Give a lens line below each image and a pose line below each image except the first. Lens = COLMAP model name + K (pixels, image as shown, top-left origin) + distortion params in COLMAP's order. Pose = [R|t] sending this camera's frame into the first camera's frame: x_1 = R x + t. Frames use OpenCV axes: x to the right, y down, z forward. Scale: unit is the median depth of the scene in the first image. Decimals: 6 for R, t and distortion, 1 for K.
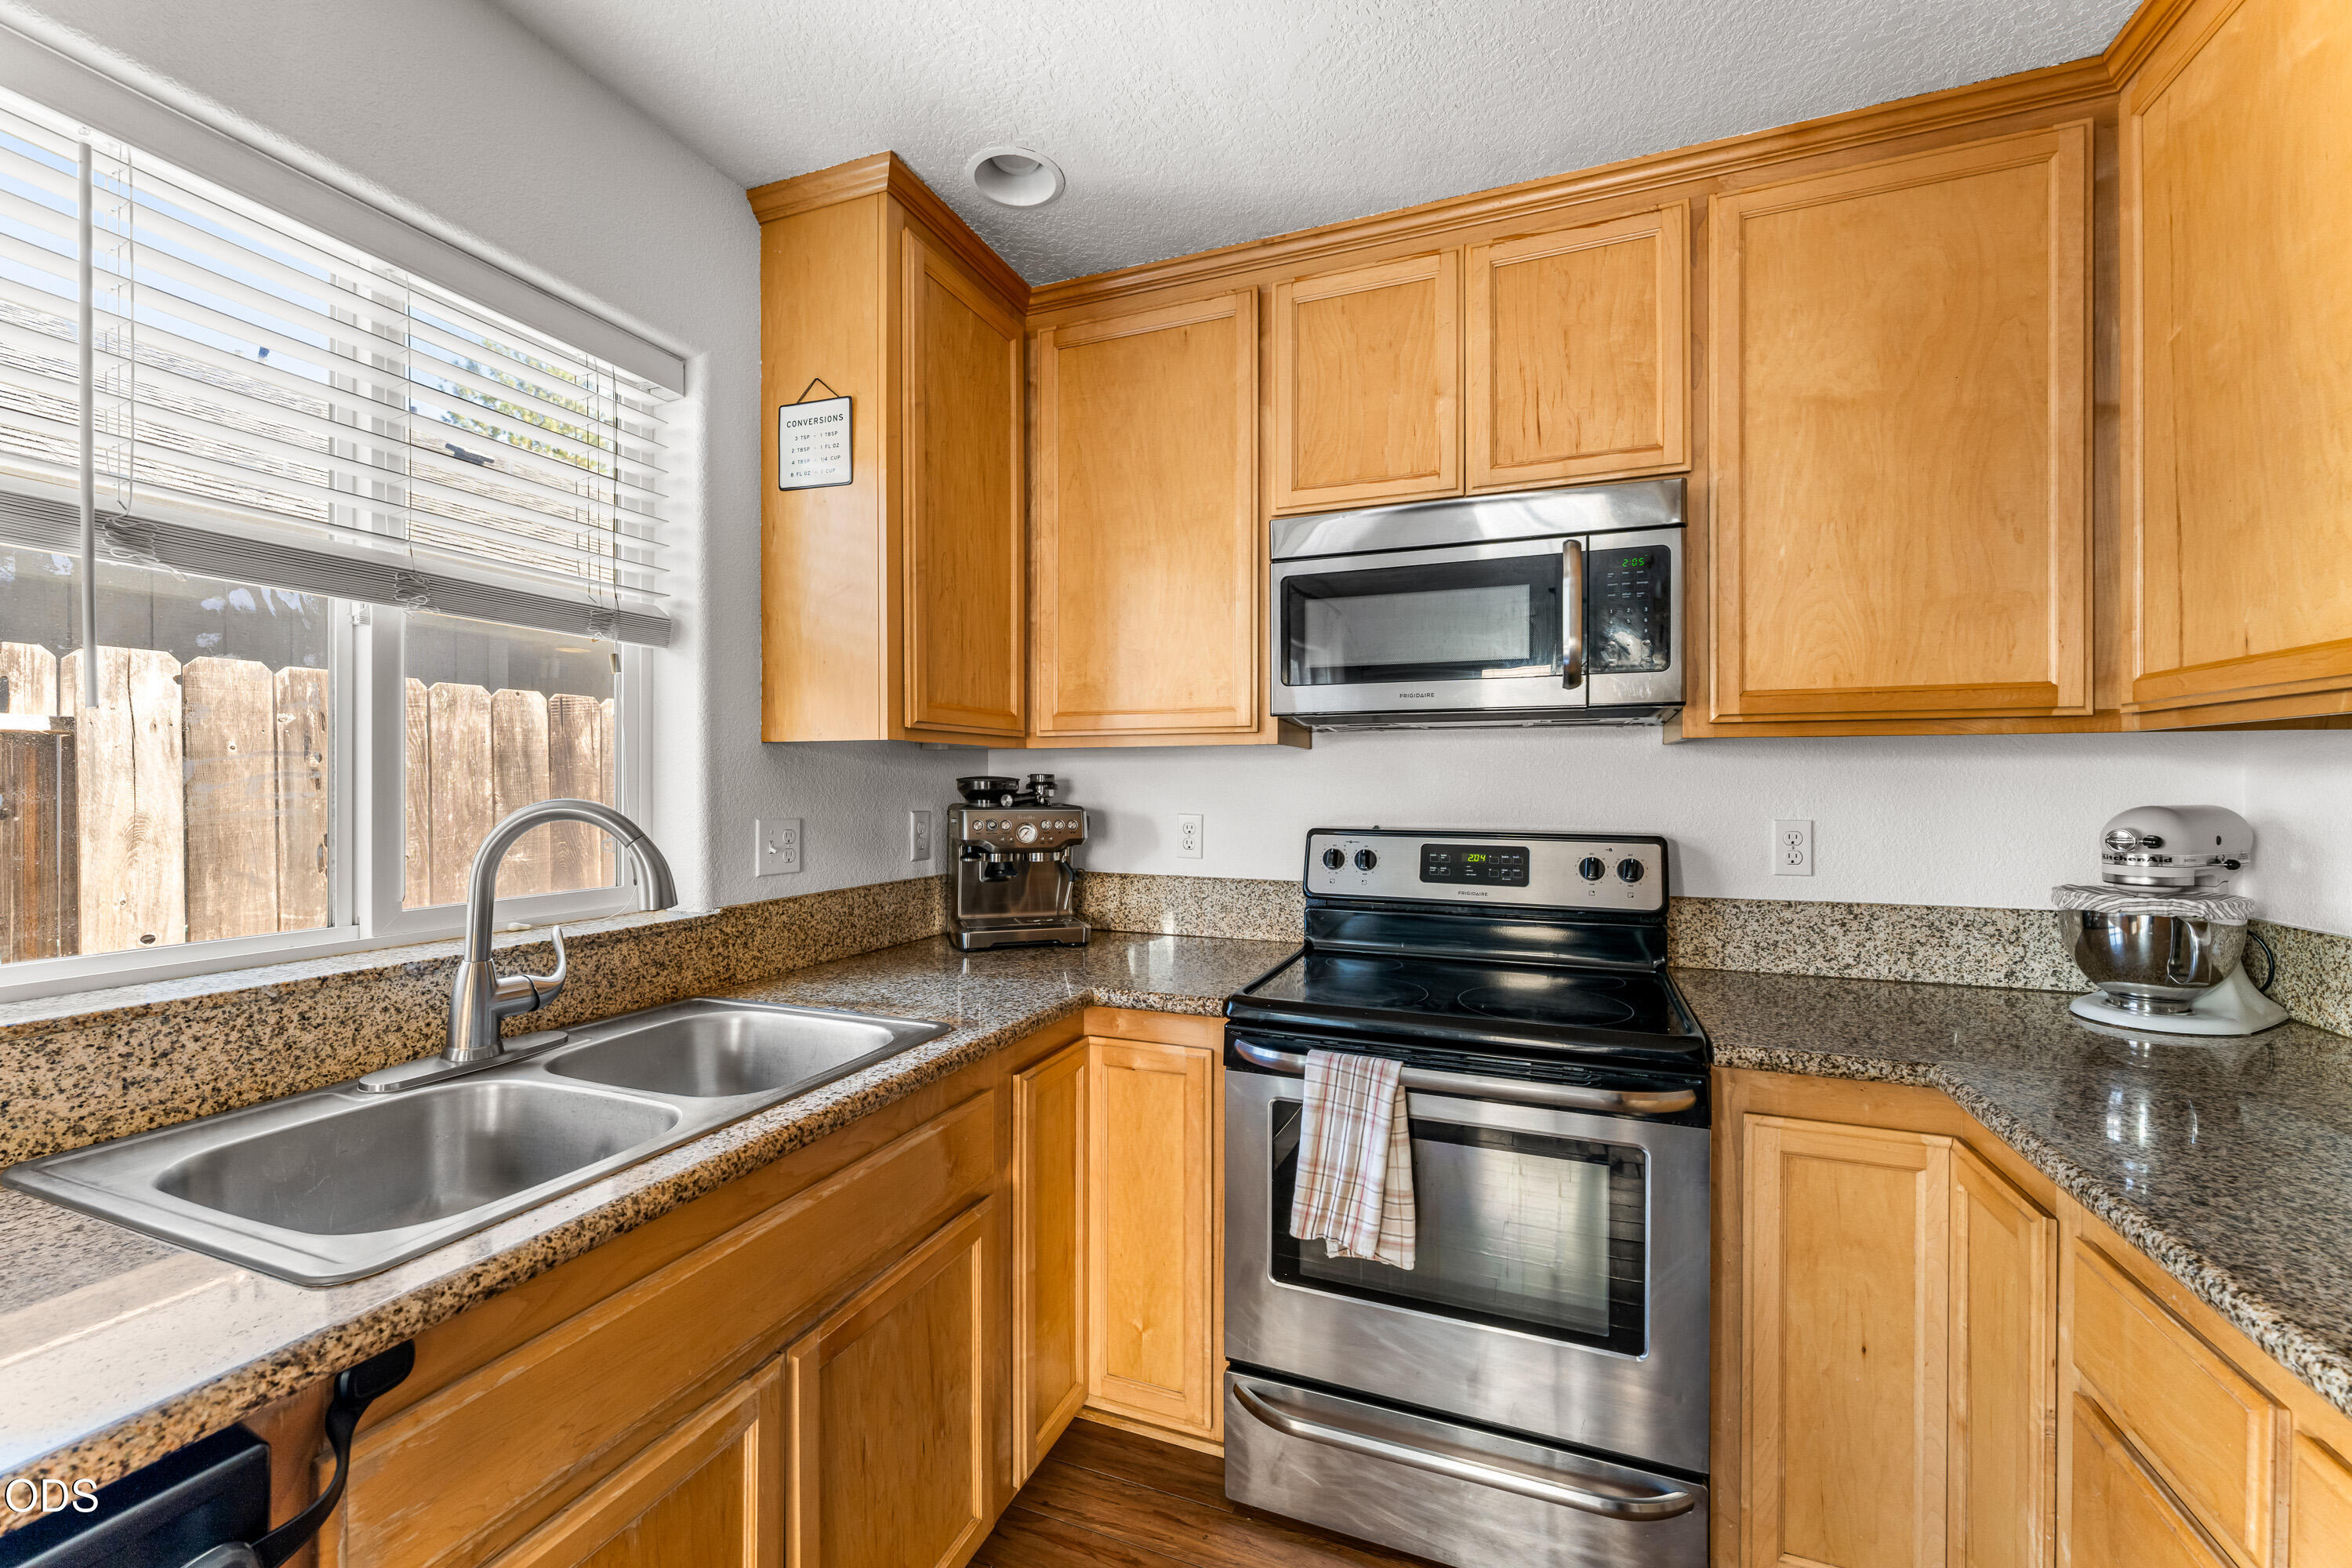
lens RADIAL K [[942.0, 0, 1176.0], [0, 942.0, 784.0], [0, 0, 1]] dist [-0.001846, -0.000218]
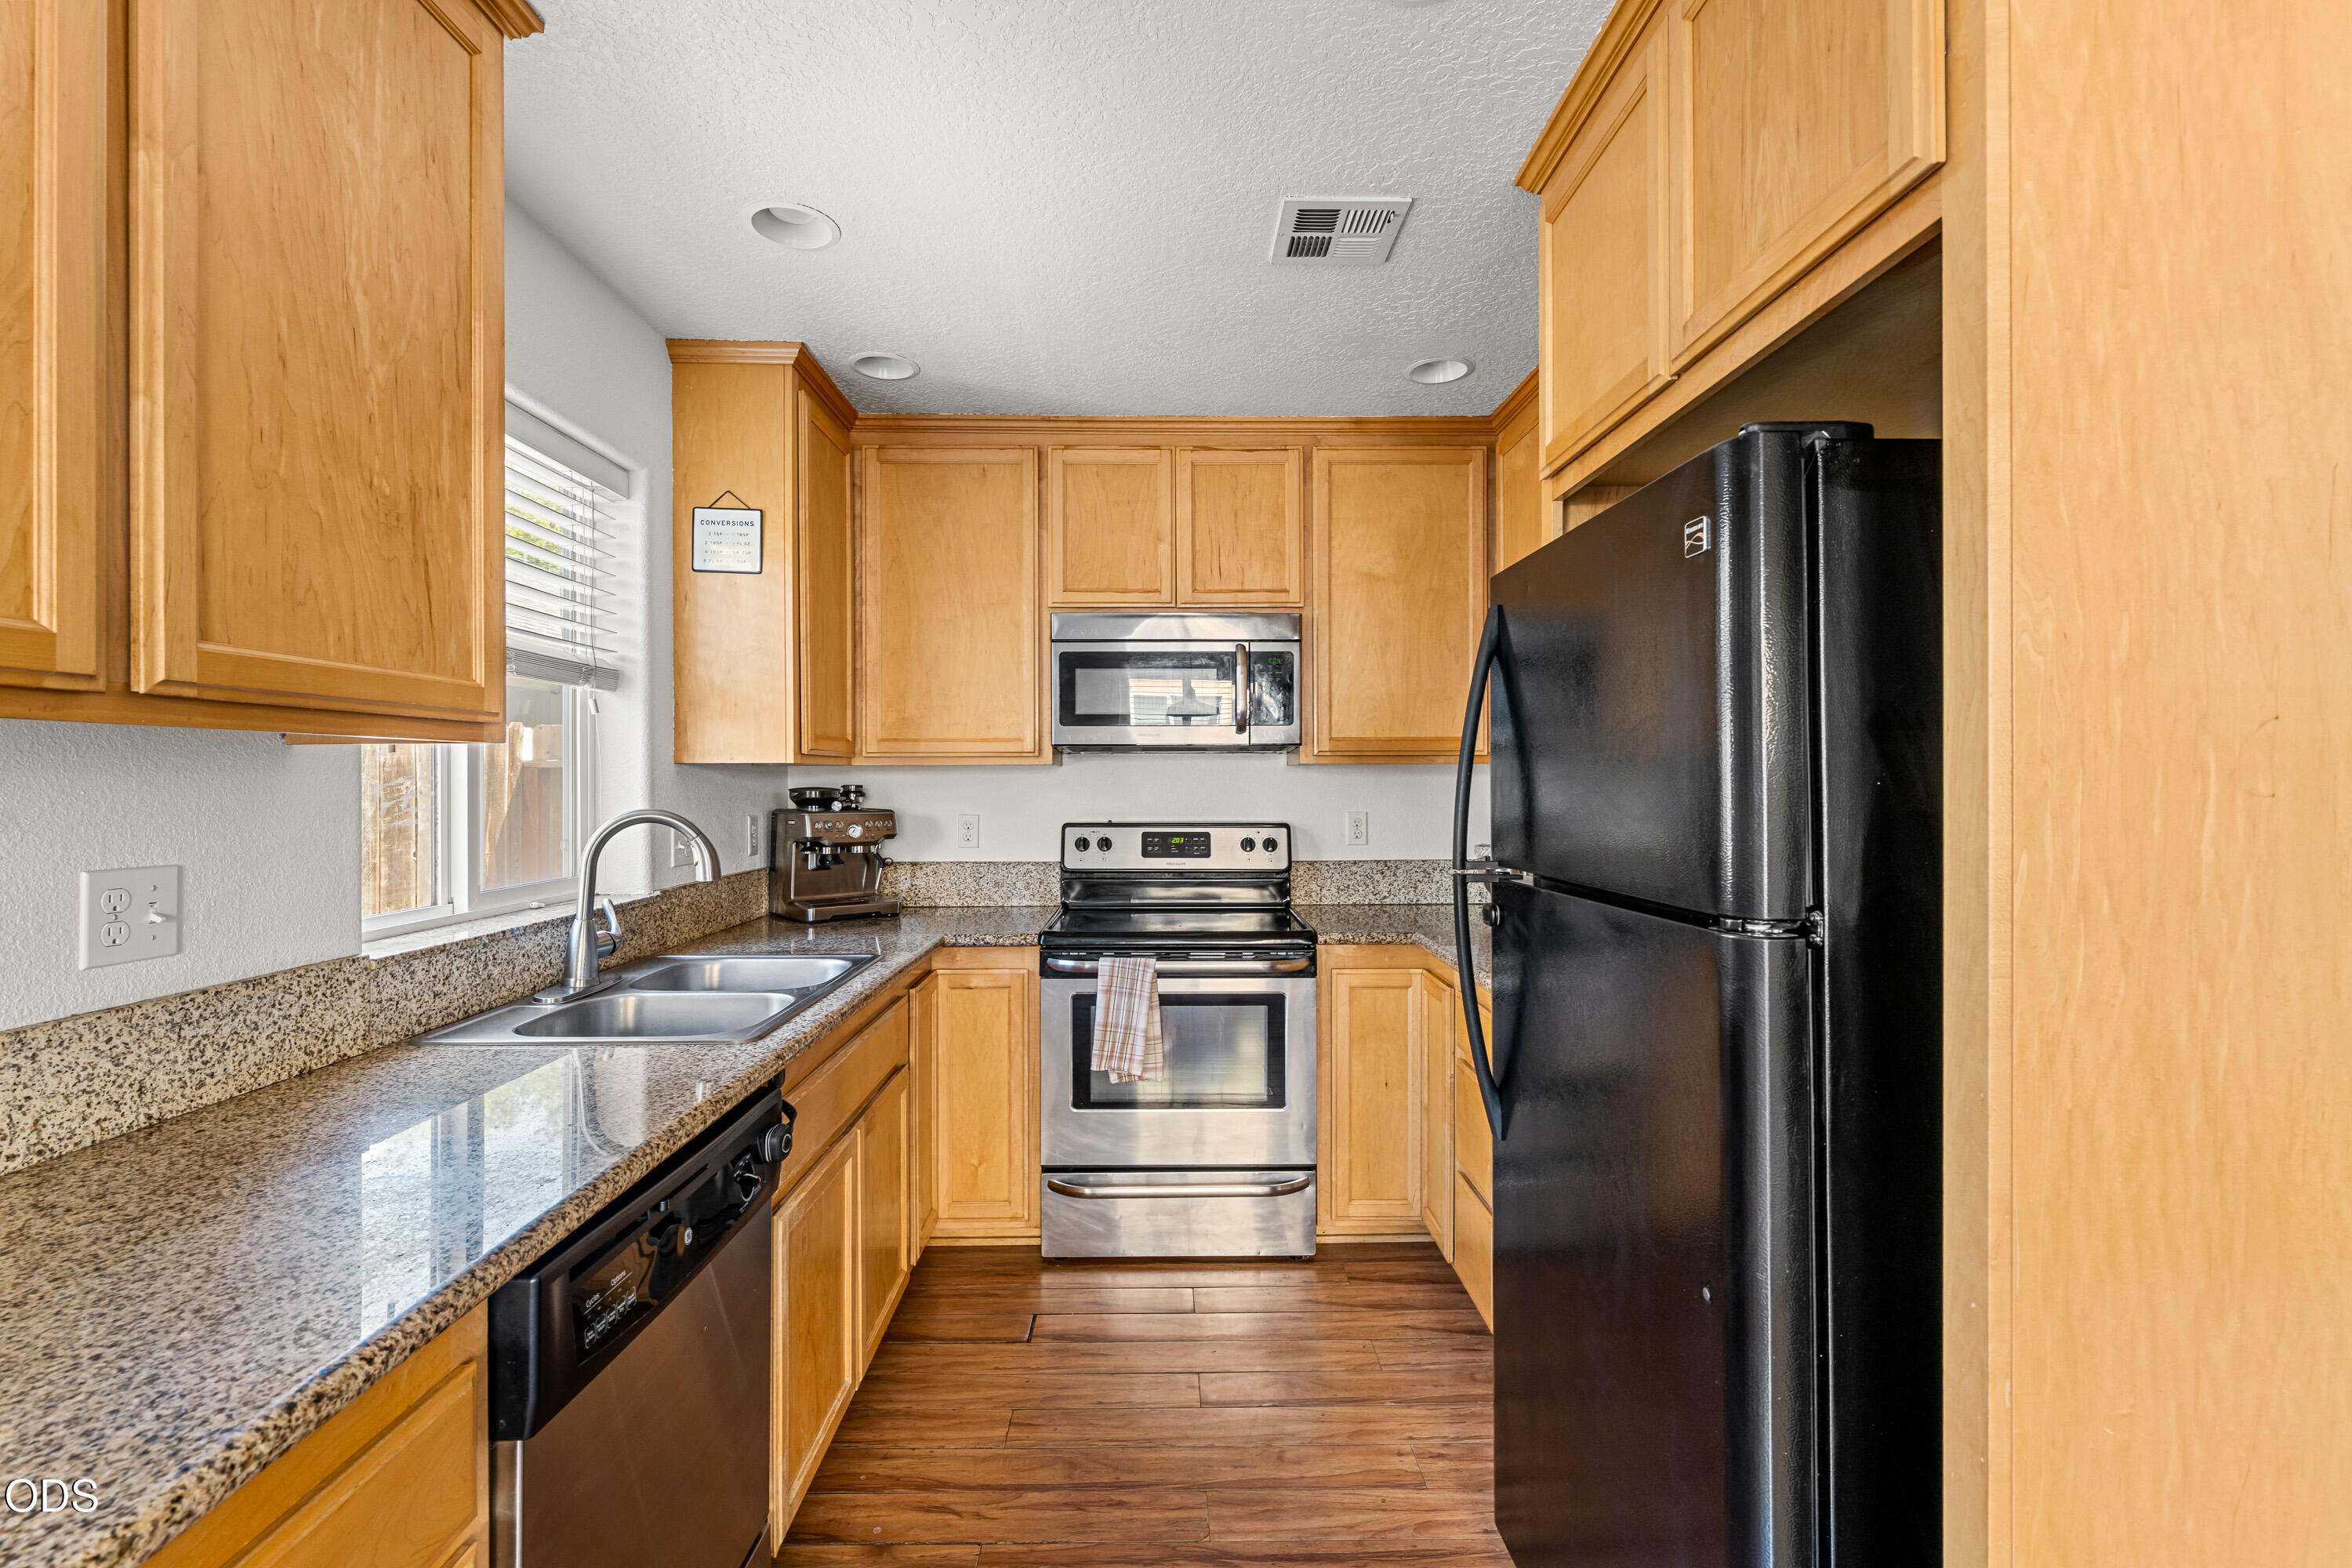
lens RADIAL K [[1045.1, 0, 1182.4], [0, 1045.1, 782.8], [0, 0, 1]] dist [0.000708, -0.000037]
pose [[0.920755, -0.003945, 0.390121, -0.376240], [0.003731, 0.999992, 0.001306, -0.017705], [-0.390123, 0.000253, 0.920763, -0.625413]]
